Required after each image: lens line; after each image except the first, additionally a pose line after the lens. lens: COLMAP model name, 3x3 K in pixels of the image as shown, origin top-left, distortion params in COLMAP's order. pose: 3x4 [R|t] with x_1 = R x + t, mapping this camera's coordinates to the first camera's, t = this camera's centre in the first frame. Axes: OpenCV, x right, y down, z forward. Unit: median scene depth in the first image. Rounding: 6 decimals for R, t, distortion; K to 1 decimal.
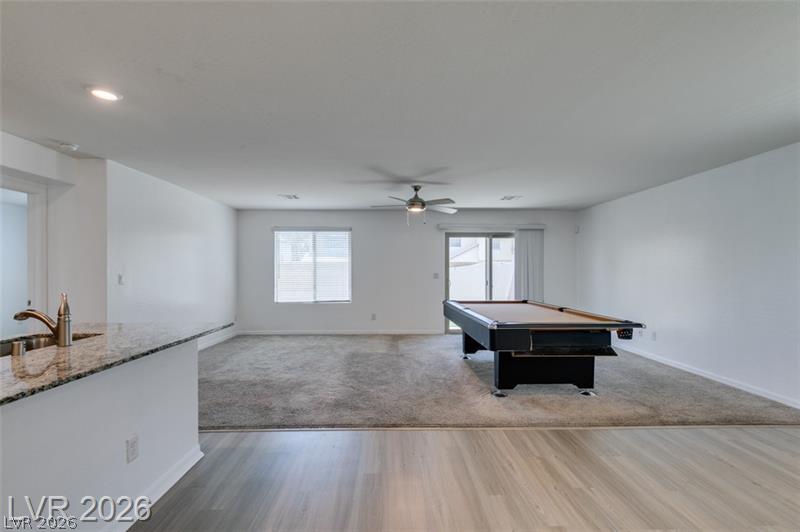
lens RADIAL K [[357.5, 0, 397.9], [0, 357.5, 269.3], [0, 0, 1]] dist [0.000817, -0.001210]
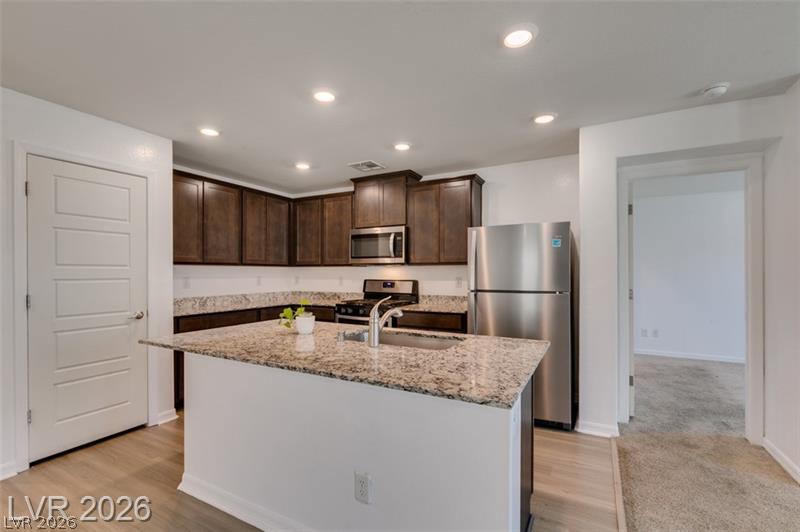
lens RADIAL K [[357.5, 0, 399.4], [0, 357.5, 271.0], [0, 0, 1]] dist [0.000817, -0.001210]
pose [[-0.493780, -0.002062, -0.869584, -0.021141], [0.003113, 0.999987, -0.004139, -0.000427], [0.869581, -0.004751, -0.493767, 0.535113]]
